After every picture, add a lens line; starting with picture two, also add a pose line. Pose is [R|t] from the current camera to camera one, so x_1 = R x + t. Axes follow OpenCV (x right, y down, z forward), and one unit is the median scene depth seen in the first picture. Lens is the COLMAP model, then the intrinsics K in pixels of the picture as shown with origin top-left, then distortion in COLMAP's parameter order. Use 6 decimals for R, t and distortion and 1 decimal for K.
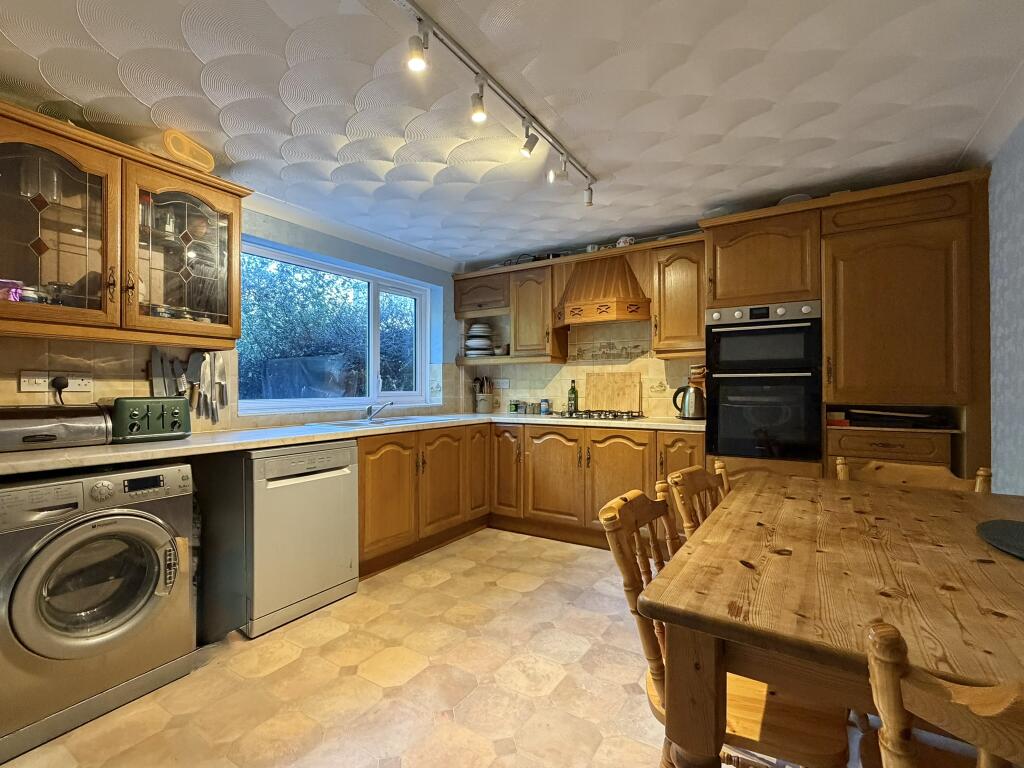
lens RADIAL K [[479.6, 0, 510.9], [0, 479.6, 387.3], [0, 0, 1]] dist [0.000692, -0.000232]
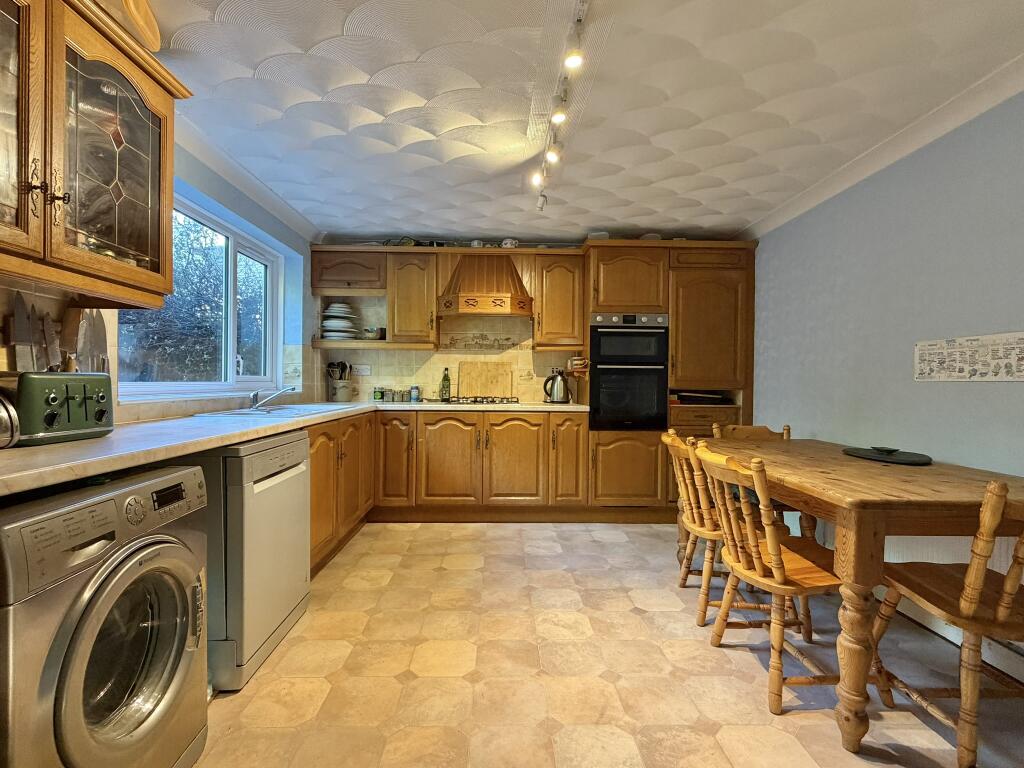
lens RADIAL K [[479.6, 0, 510.9], [0, 479.6, 387.3], [0, 0, 1]] dist [0.000692, -0.000232]
pose [[0.826143, 0.004738, 0.563441, -0.383824], [-0.012850, 0.999863, 0.010433, 0.016222], [-0.563314, -0.015860, 0.826090, 0.080890]]
